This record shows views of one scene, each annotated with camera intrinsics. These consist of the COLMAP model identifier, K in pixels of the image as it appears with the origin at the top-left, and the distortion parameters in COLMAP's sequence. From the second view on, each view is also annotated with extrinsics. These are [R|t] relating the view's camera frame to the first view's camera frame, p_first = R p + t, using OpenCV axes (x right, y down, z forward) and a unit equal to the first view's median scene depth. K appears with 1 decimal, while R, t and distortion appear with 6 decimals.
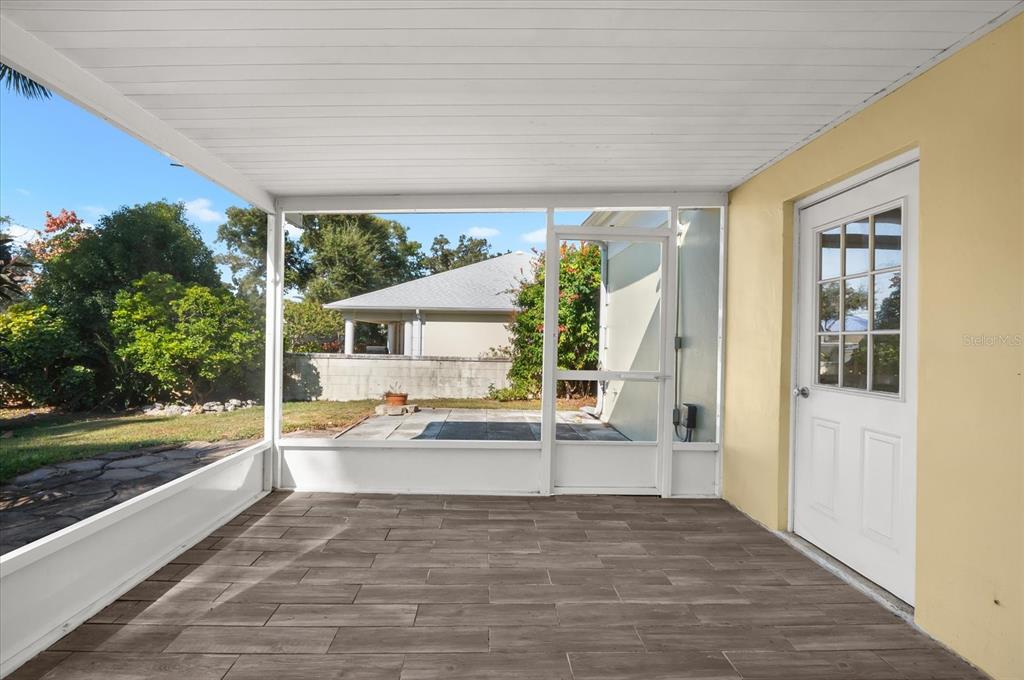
lens RADIAL K [[417.4, 0, 510.7], [0, 417.4, 338.0], [0, 0, 1]] dist [0.006426, -0.000872]
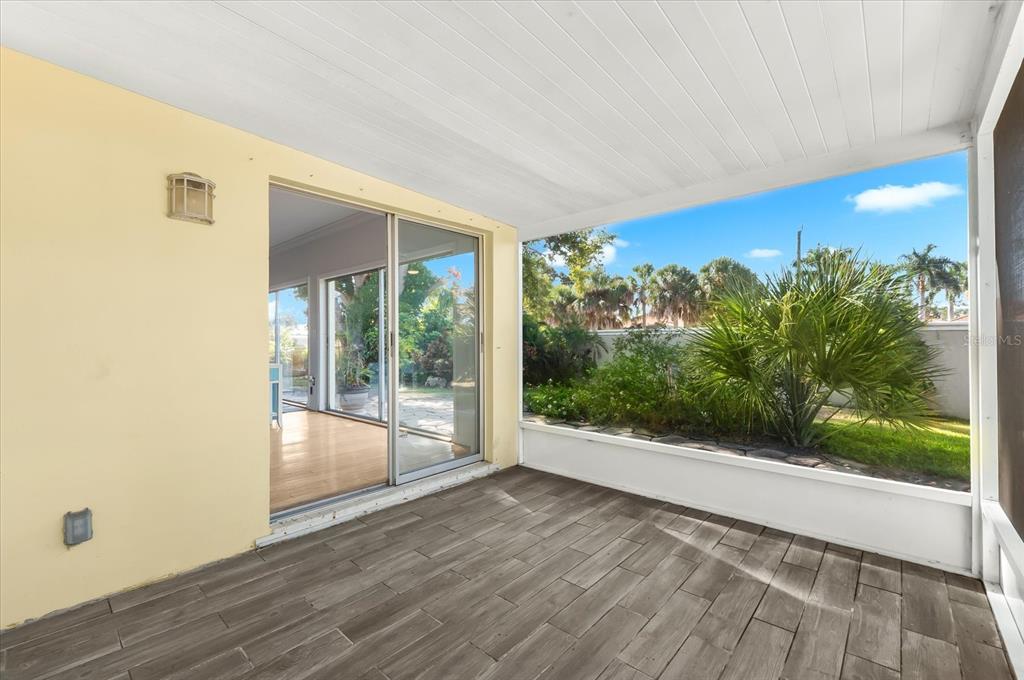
lens RADIAL K [[417.4, 0, 513.9], [0, 417.4, 341.4], [0, 0, 1]] dist [0.006426, -0.000872]
pose [[-0.670957, -0.019946, -0.741228, 0.594162], [-0.008841, 0.999782, -0.018901, 0.025100], [0.741443, -0.006128, -0.670987, 1.339472]]
